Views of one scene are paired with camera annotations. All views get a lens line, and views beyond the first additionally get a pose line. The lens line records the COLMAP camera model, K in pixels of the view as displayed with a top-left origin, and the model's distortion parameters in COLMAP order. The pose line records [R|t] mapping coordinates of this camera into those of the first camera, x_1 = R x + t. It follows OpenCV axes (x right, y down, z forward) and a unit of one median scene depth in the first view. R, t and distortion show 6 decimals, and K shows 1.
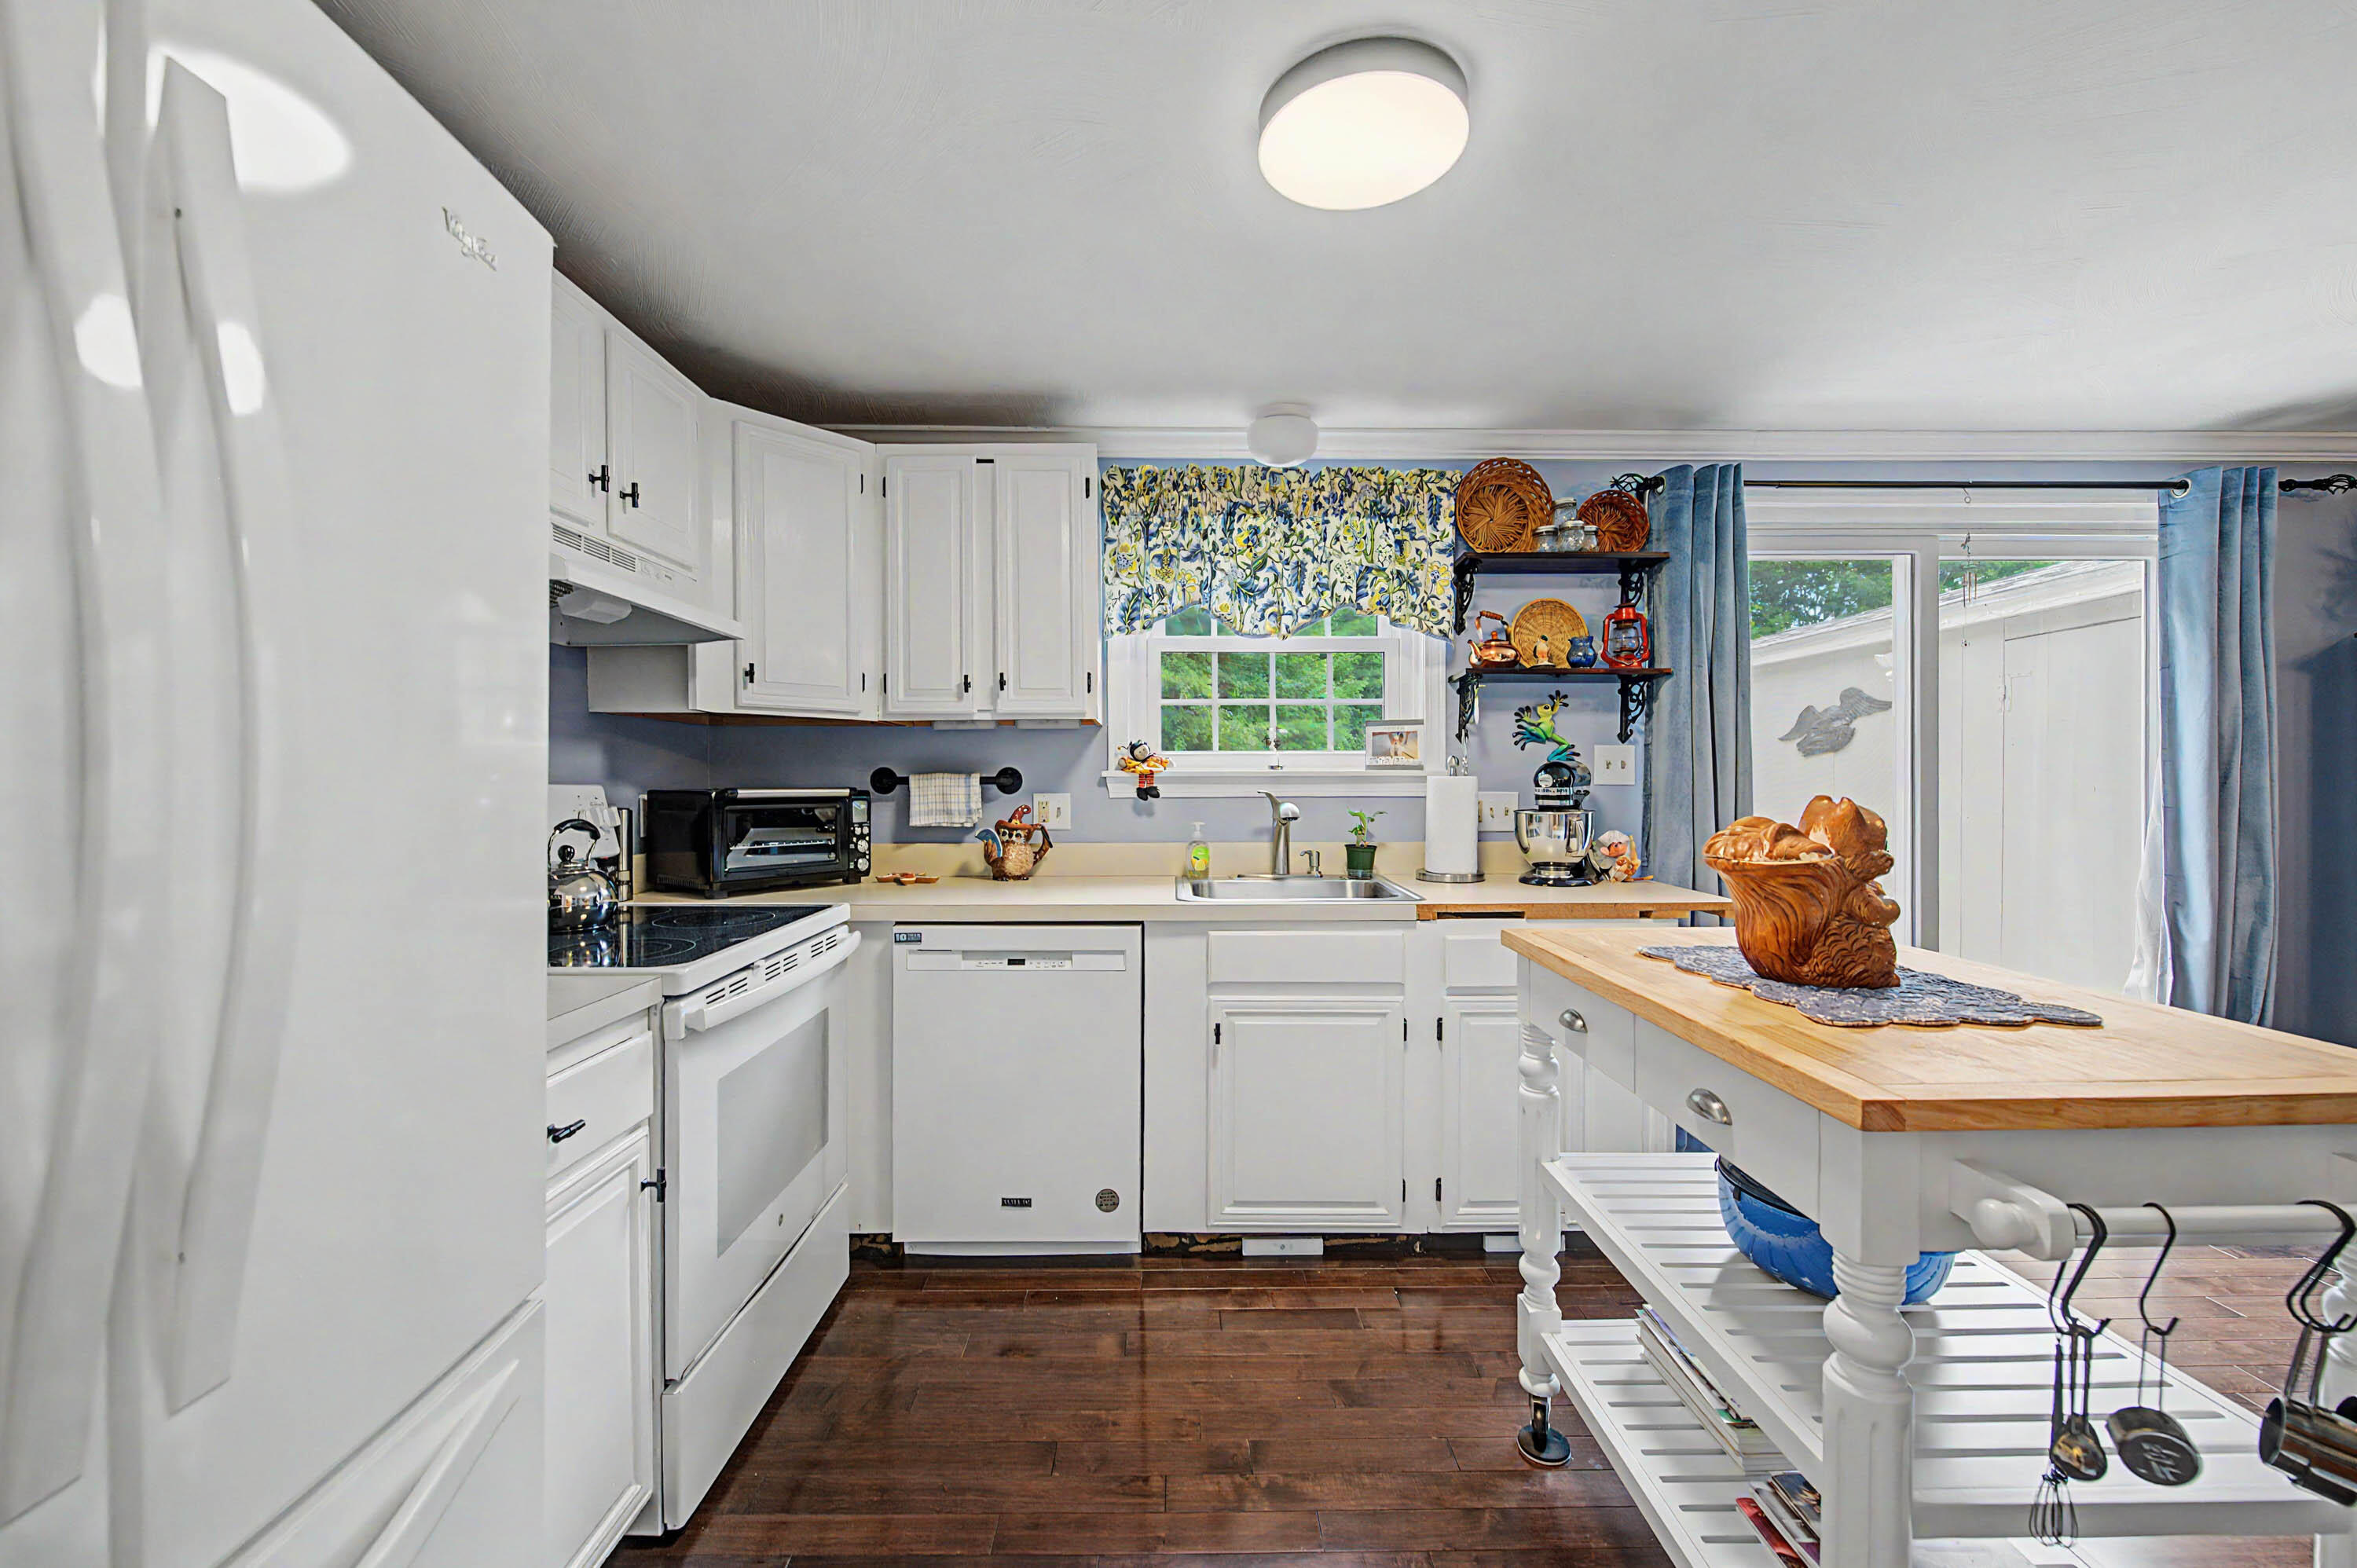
lens RADIAL K [[920.2, 0, 1188.6], [0, 920.2, 789.4], [0, 0, 1]] dist [0.001283, -0.000177]
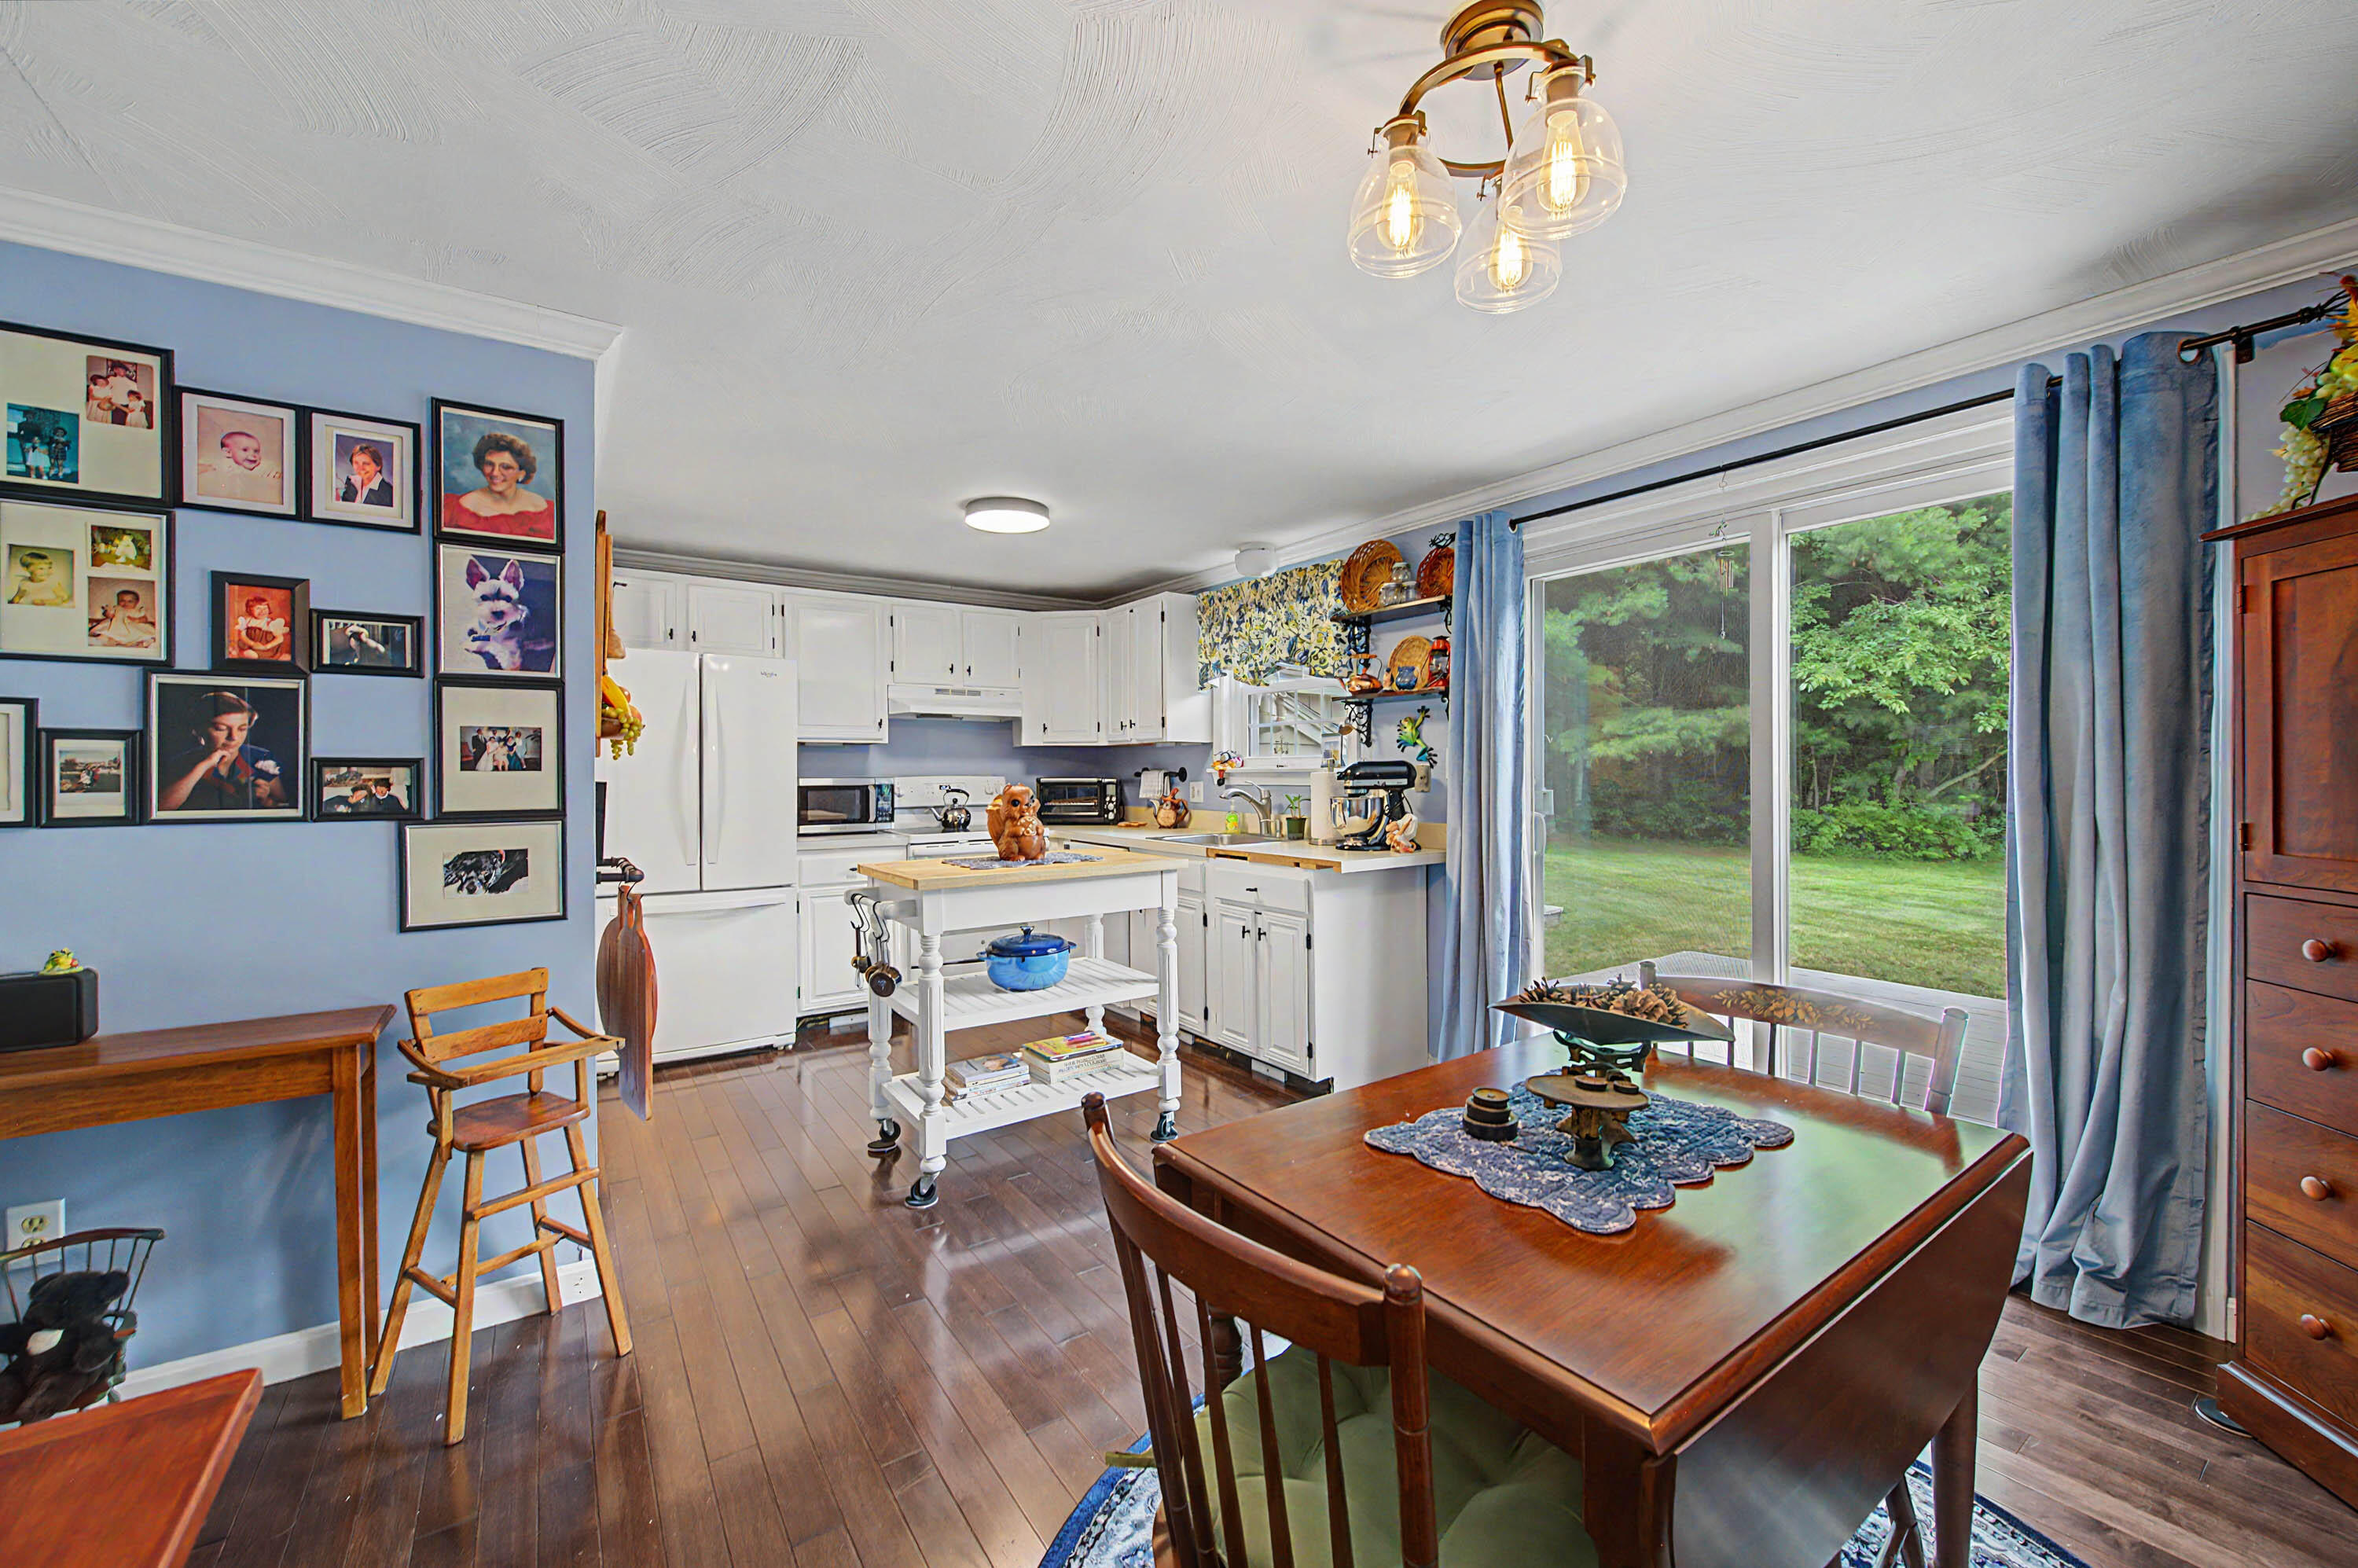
lens RADIAL K [[920.6, 0, 1191.8], [0, 920.6, 782.6], [0, 0, 1]] dist [0.001283, -0.000177]
pose [[0.566833, 0.009267, -0.823781, 1.351967], [-0.006039, 0.999957, 0.007094, -0.007250], [0.823811, 0.000953, 0.566864, -0.000218]]
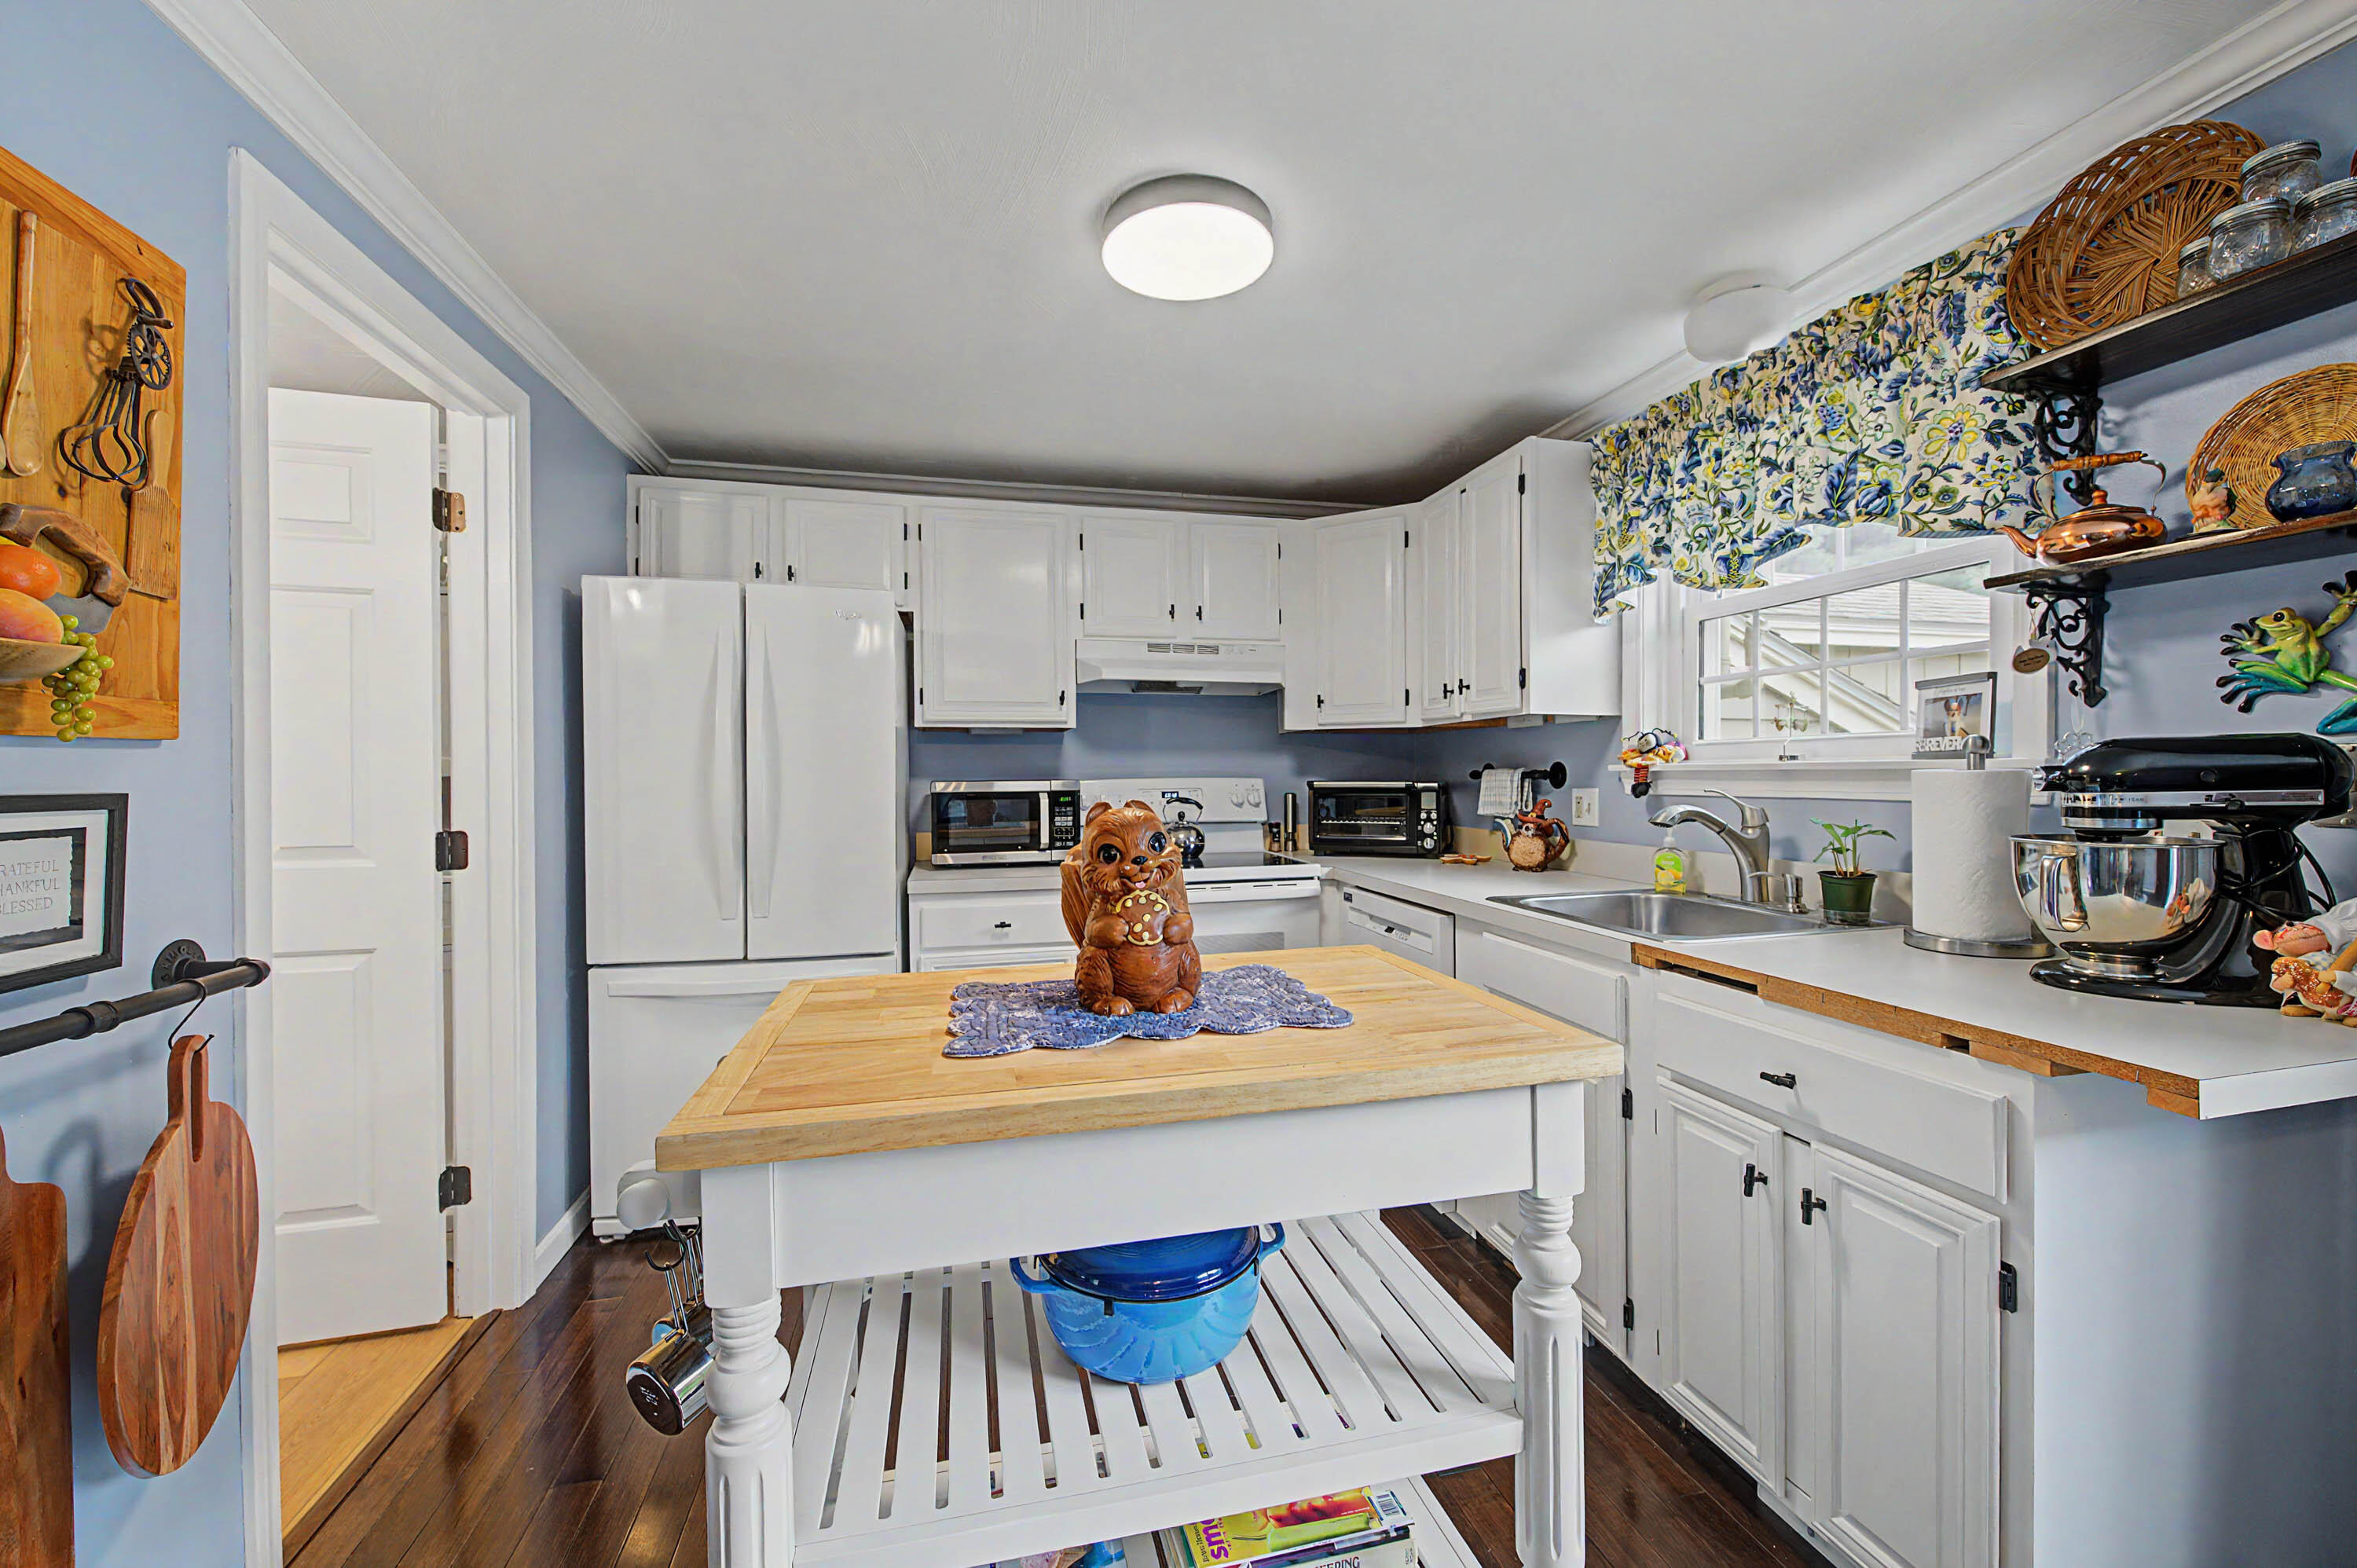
lens RADIAL K [[920.2, 0, 1183.3], [0, 920.2, 785.8], [0, 0, 1]] dist [0.001283, -0.000177]
pose [[0.226031, 0.013435, -0.974027, 0.735105], [-0.005026, 0.999908, 0.012626, -0.009070], [0.974107, 0.002042, 0.226078, 0.385503]]
